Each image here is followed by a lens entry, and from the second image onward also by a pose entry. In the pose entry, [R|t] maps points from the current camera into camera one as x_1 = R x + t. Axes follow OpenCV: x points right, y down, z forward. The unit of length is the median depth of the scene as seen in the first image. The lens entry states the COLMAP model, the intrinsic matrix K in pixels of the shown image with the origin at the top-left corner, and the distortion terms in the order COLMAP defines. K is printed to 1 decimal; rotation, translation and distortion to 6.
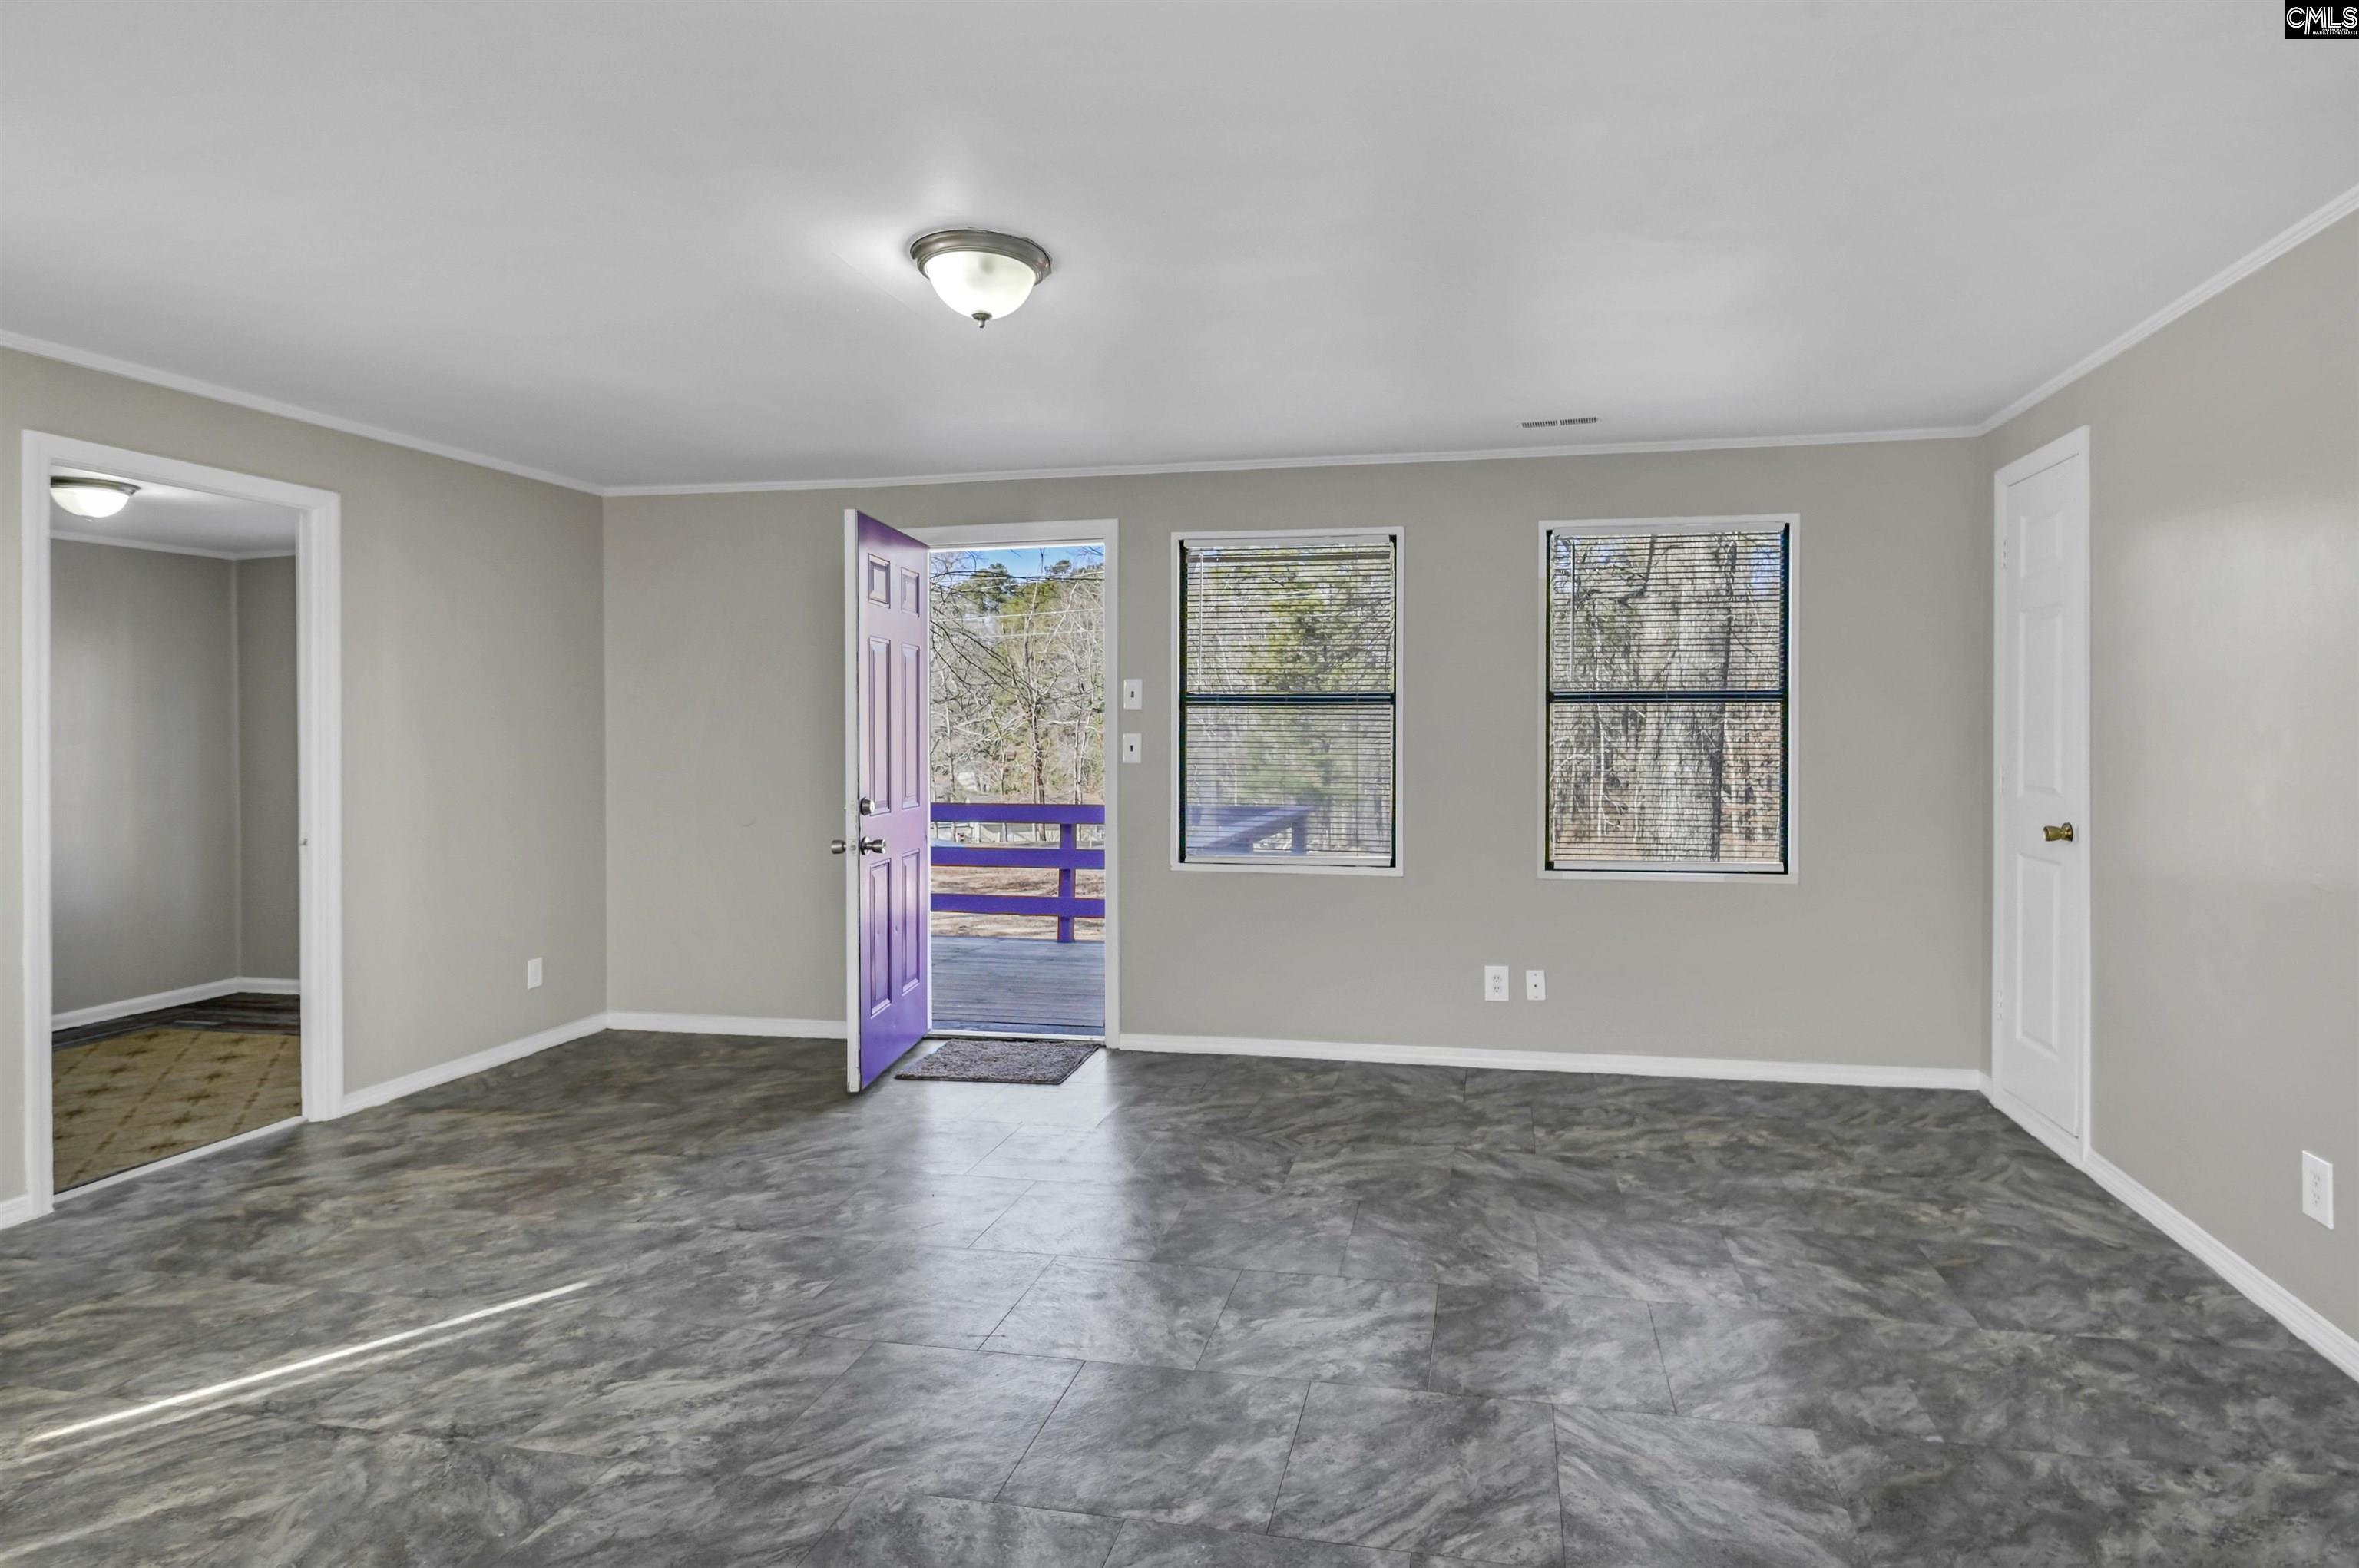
lens RADIAL K [[1198.4, 0, 1292.7], [0, 1198.4, 759.0], [0, 0, 1]] dist [0.008174, -0.010155]
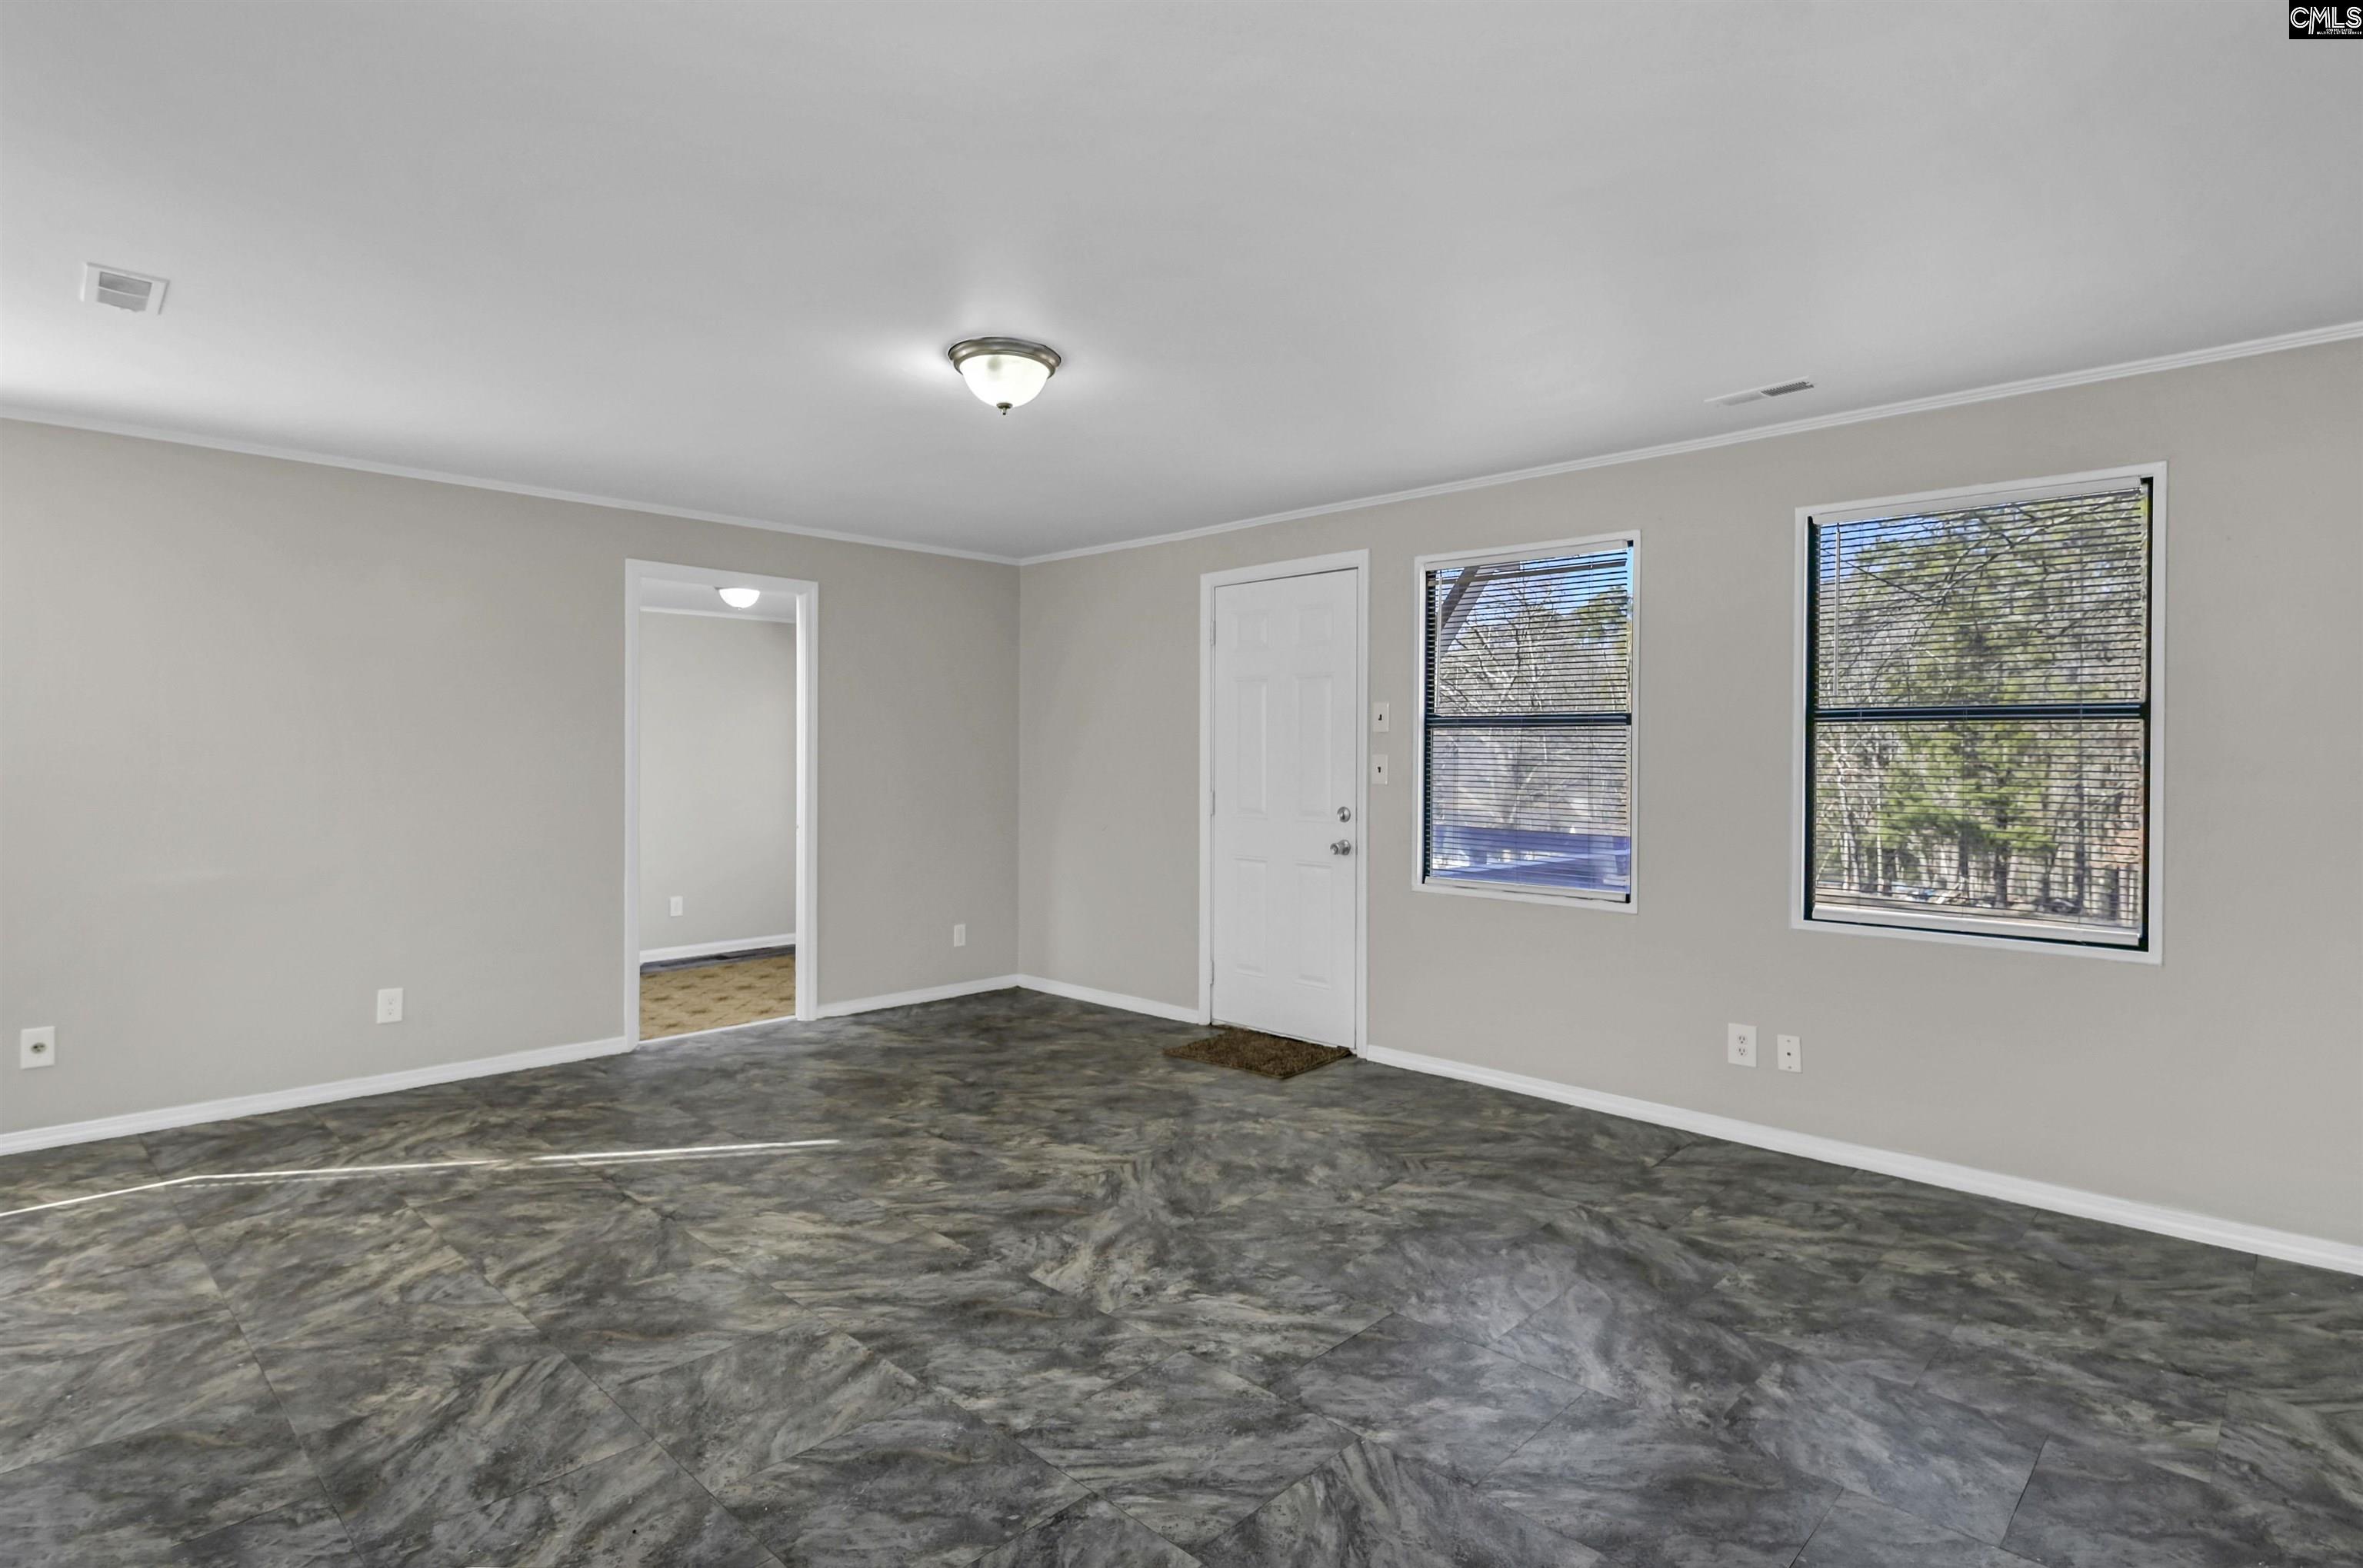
lens RADIAL K [[1200.3, 0, 1194.1], [0, 1200.3, 790.5], [0, 0, 1]] dist [0.008174, -0.010155]
pose [[0.831524, 0.022359, -0.555039, 0.480761], [-0.019294, 0.999749, 0.011367, 0.000087], [0.555154, 0.001257, 0.831747, 0.079320]]
